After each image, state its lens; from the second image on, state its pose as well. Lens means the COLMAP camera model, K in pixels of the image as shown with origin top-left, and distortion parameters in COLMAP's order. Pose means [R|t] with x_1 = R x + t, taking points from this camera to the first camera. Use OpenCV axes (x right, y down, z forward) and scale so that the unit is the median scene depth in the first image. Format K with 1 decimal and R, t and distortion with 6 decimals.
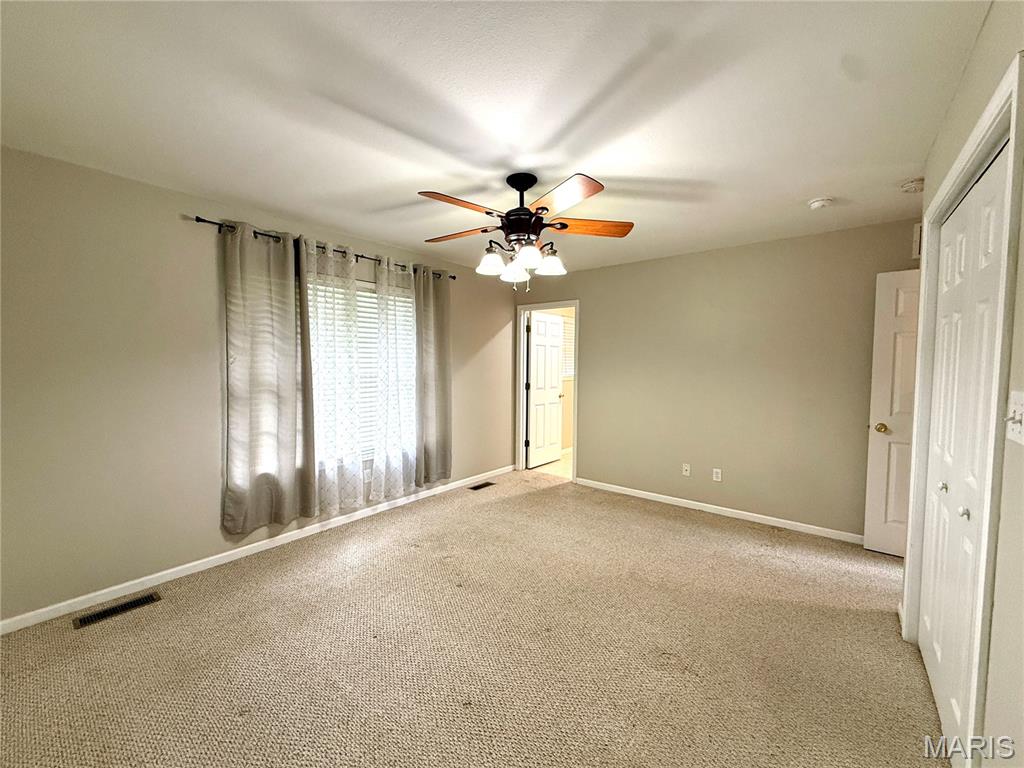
lens RADIAL K [[407.6, 0, 510.3], [0, 407.6, 382.8], [0, 0, 1]] dist [-0.000187, 0.000022]
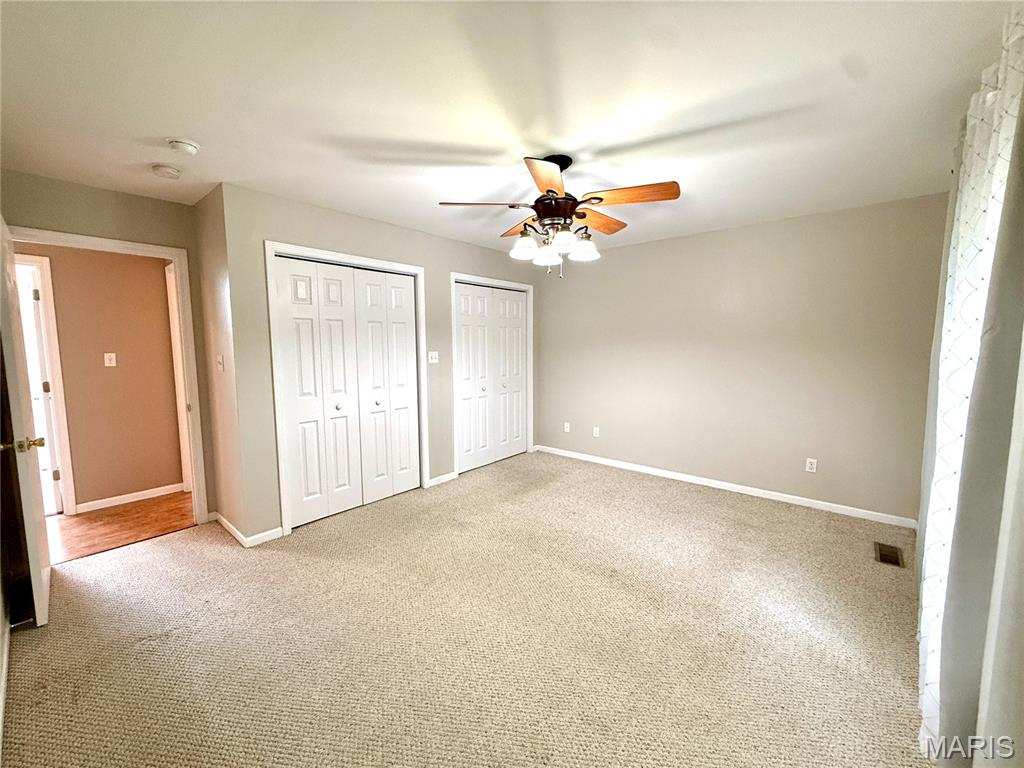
lens RADIAL K [[407.6, 0, 510.3], [0, 407.6, 382.8], [0, 0, 1]] dist [-0.000187, 0.000022]
pose [[-0.999575, -0.002901, 0.029004, 0.089748], [0.001443, 0.988892, 0.148632, -0.092471], [-0.029113, 0.148611, -0.988467, 1.664283]]
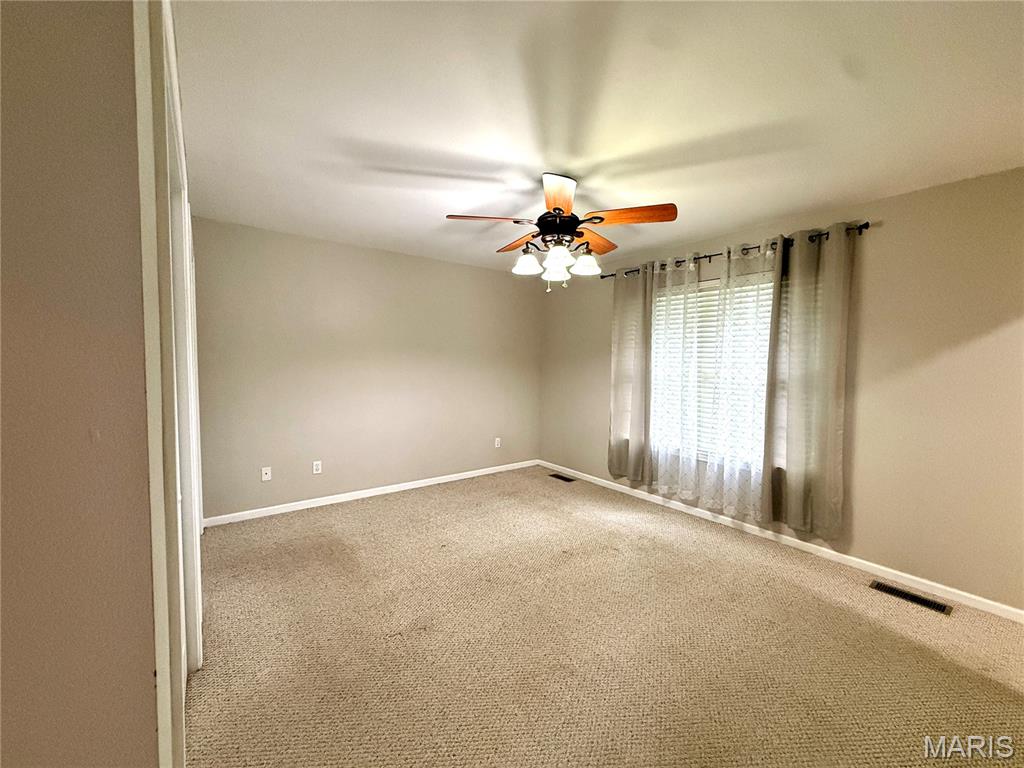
lens RADIAL K [[407.6, 0, 510.3], [0, 407.6, 382.8], [0, 0, 1]] dist [-0.000187, 0.000022]
pose [[-0.247885, 0.046701, -0.967663, 0.877568], [-0.063165, 0.995933, 0.064246, -0.040763], [0.966728, 0.077048, -0.243927, 0.948641]]
